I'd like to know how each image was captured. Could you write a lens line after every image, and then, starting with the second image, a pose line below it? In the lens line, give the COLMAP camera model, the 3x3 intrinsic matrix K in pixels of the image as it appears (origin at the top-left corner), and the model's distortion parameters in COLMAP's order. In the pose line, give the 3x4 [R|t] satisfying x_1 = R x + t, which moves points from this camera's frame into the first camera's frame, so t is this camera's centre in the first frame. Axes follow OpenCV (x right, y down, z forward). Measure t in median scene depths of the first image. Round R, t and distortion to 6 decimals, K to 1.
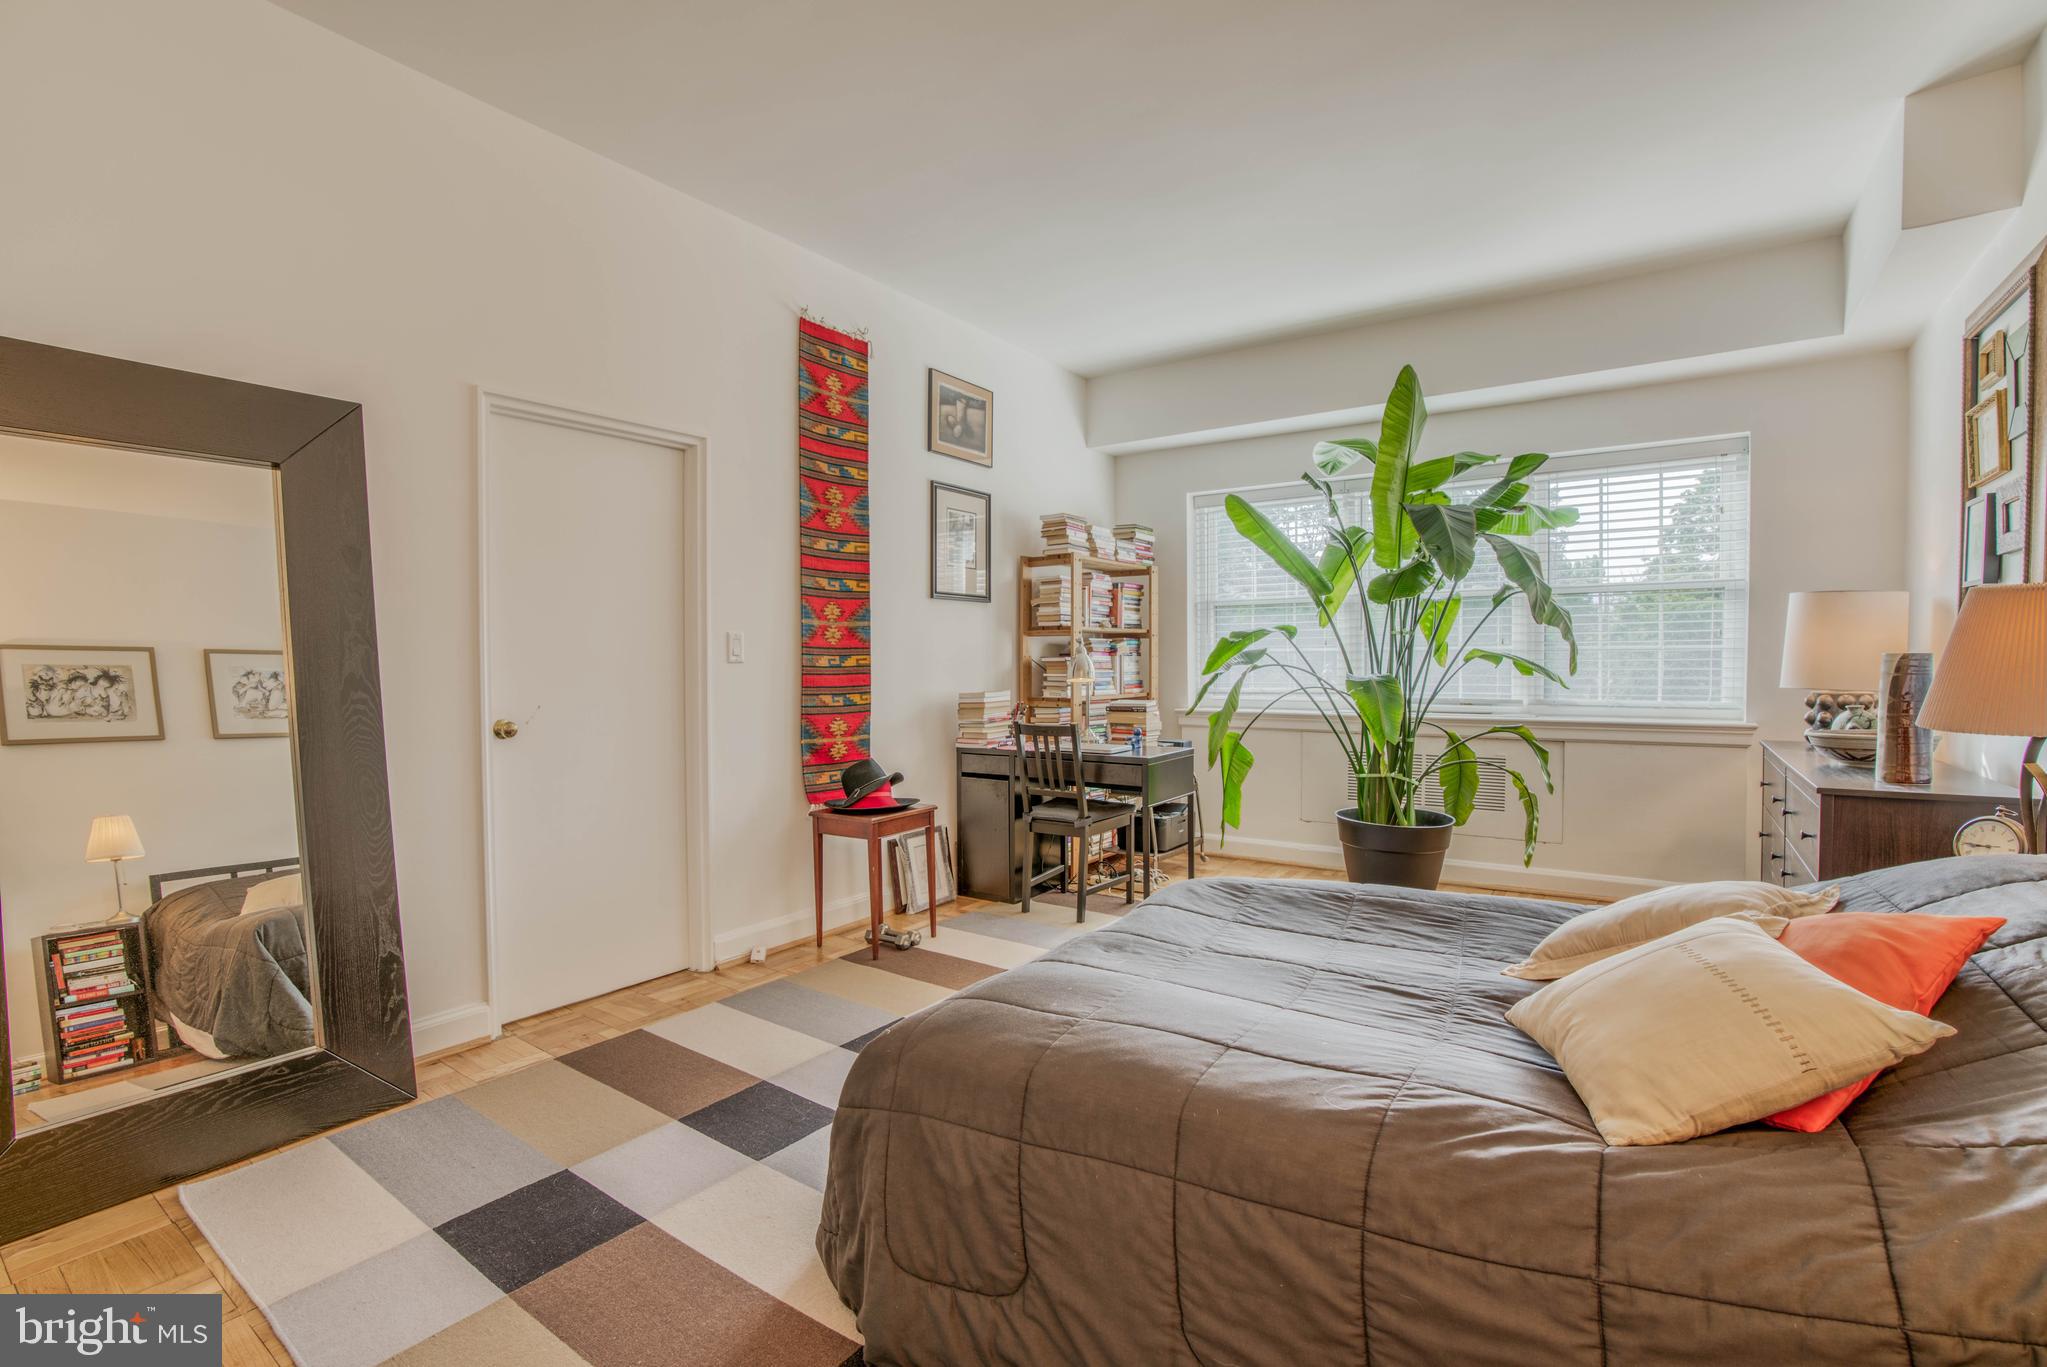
lens RADIAL K [[938.2, 0, 1015.1], [0, 938.2, 679.7], [0, 0, 1]] dist [-0.066401, 0.025336]
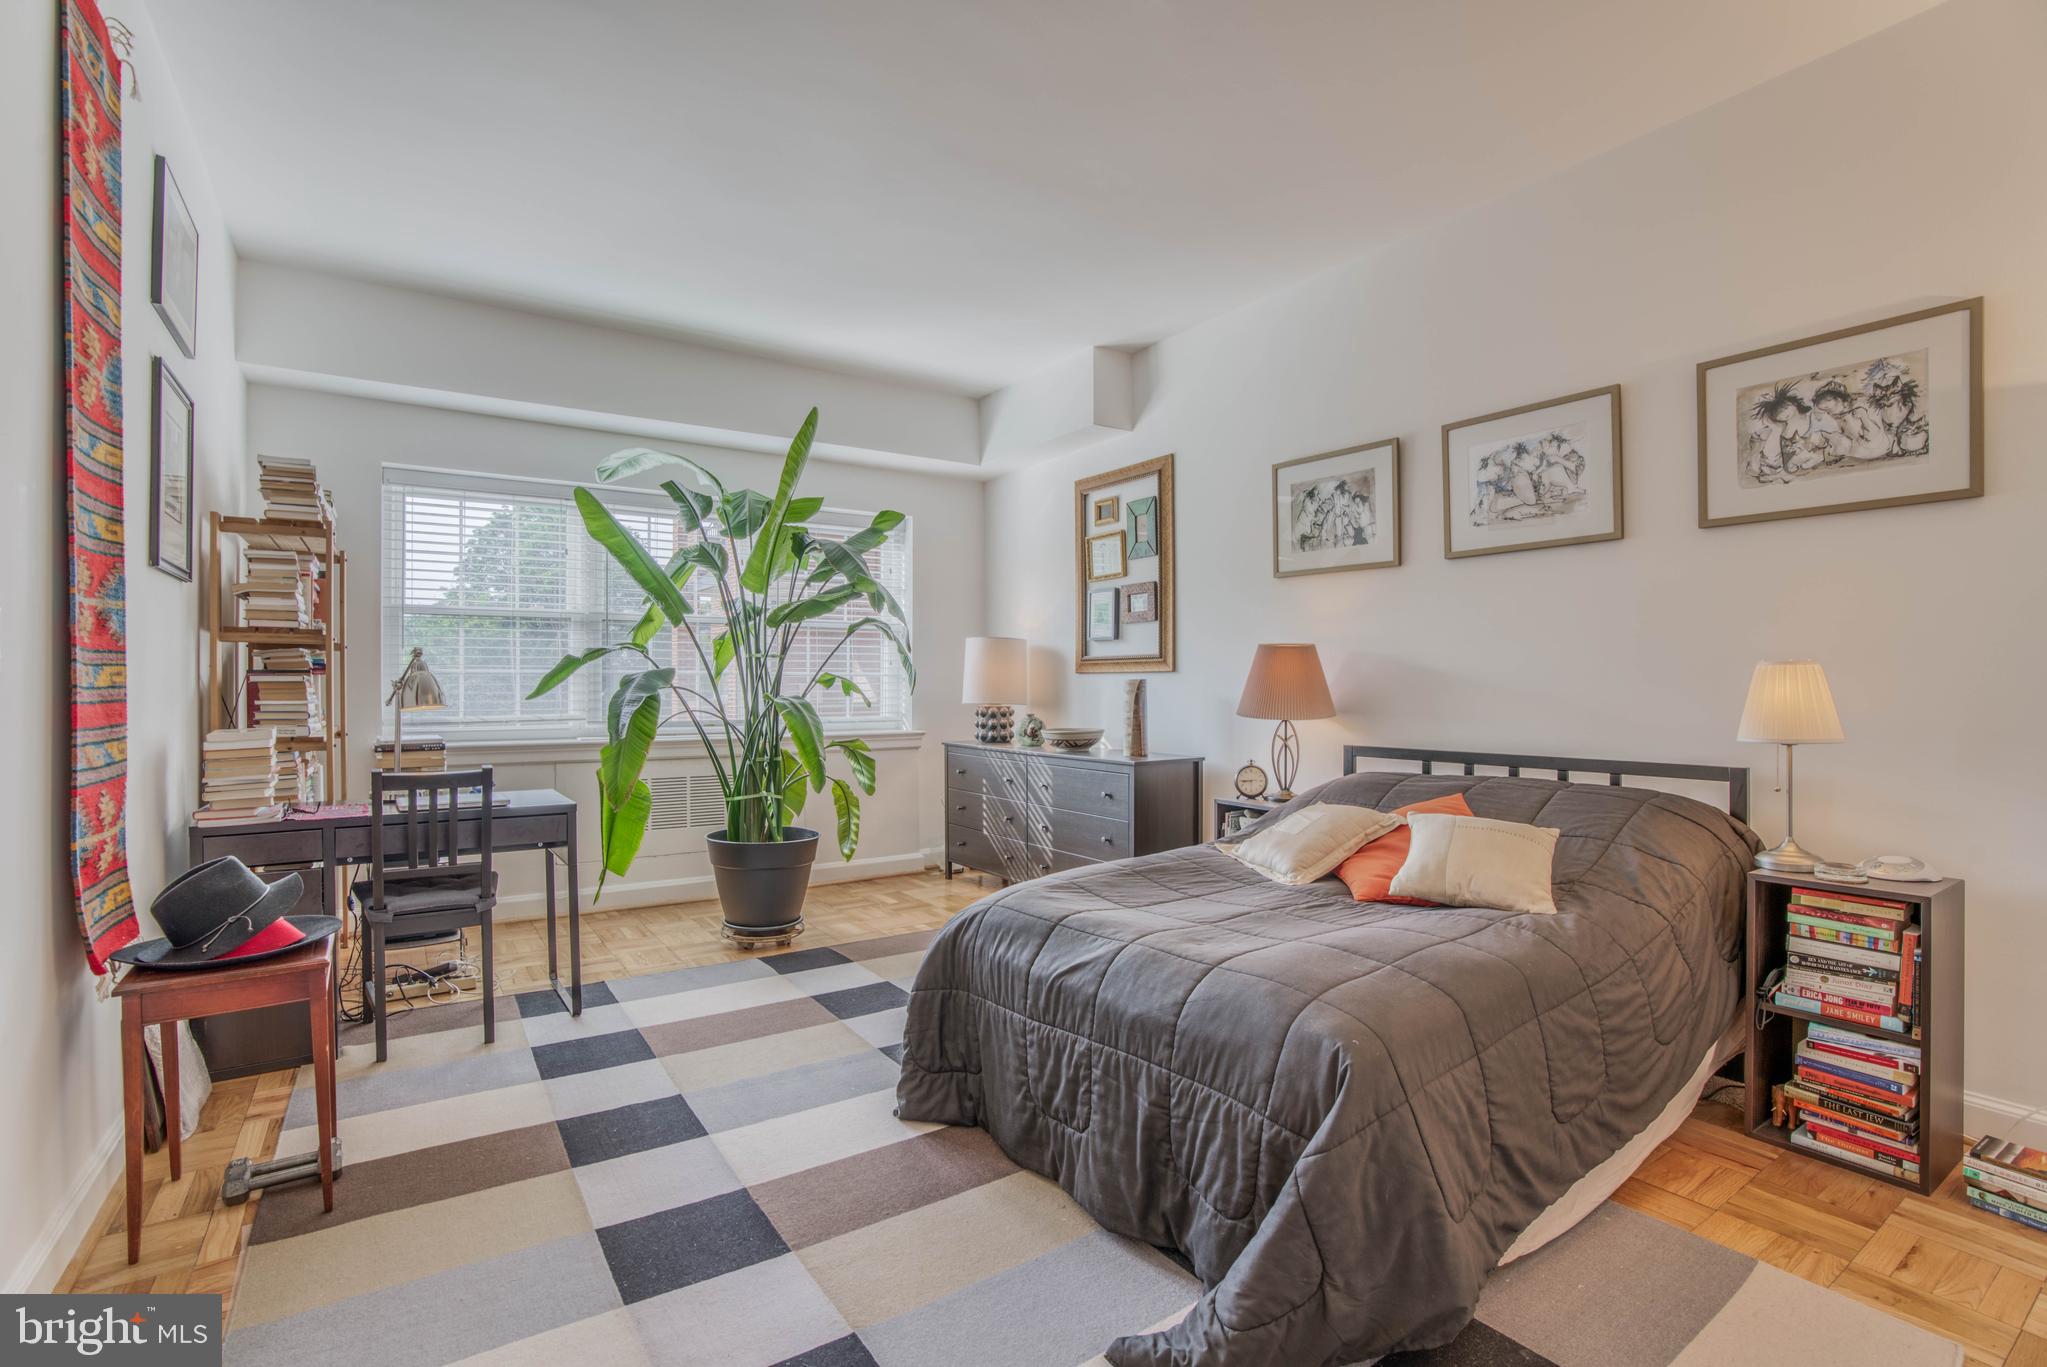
lens RADIAL K [[938.2, 0, 1025.6], [0, 938.2, 685.4], [0, 0, 1]] dist [-0.066401, 0.025336]
pose [[0.355548, 0.003559, 0.934651, -0.452510], [0.012257, 0.999889, -0.008470, -0.006044], [-0.934578, 0.014467, 0.355465, 0.348974]]
